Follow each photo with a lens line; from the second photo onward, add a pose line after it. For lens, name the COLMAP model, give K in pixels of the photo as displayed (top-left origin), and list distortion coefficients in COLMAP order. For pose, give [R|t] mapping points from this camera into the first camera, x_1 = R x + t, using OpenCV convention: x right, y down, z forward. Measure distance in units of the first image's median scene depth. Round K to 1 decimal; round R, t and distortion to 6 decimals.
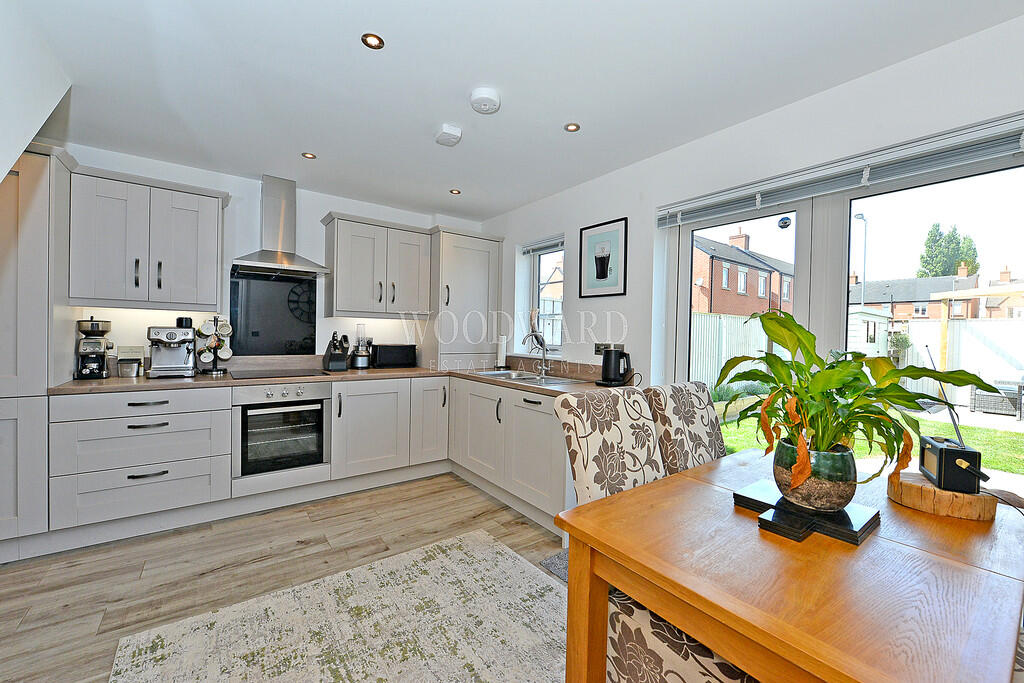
lens RADIAL K [[404.7, 0, 512.0], [0, 404.7, 341.5], [0, 0, 1]] dist [0.000852, 0.000131]
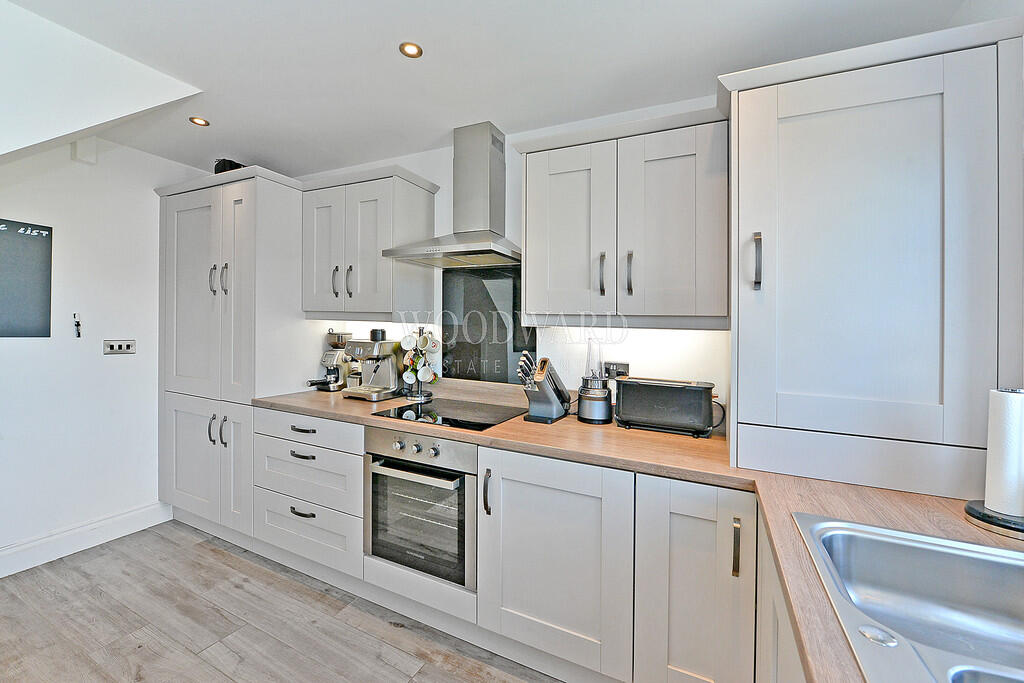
lens RADIAL K [[407.6, 0, 524.5], [0, 407.6, 323.9], [0, 0, 1]] dist [-0.002567, -0.000170]
pose [[0.467019, -0.012714, -0.884156, 0.067970], [-0.039841, 0.998579, -0.035404, -0.042957], [0.883349, 0.051760, 0.465849, 0.714841]]
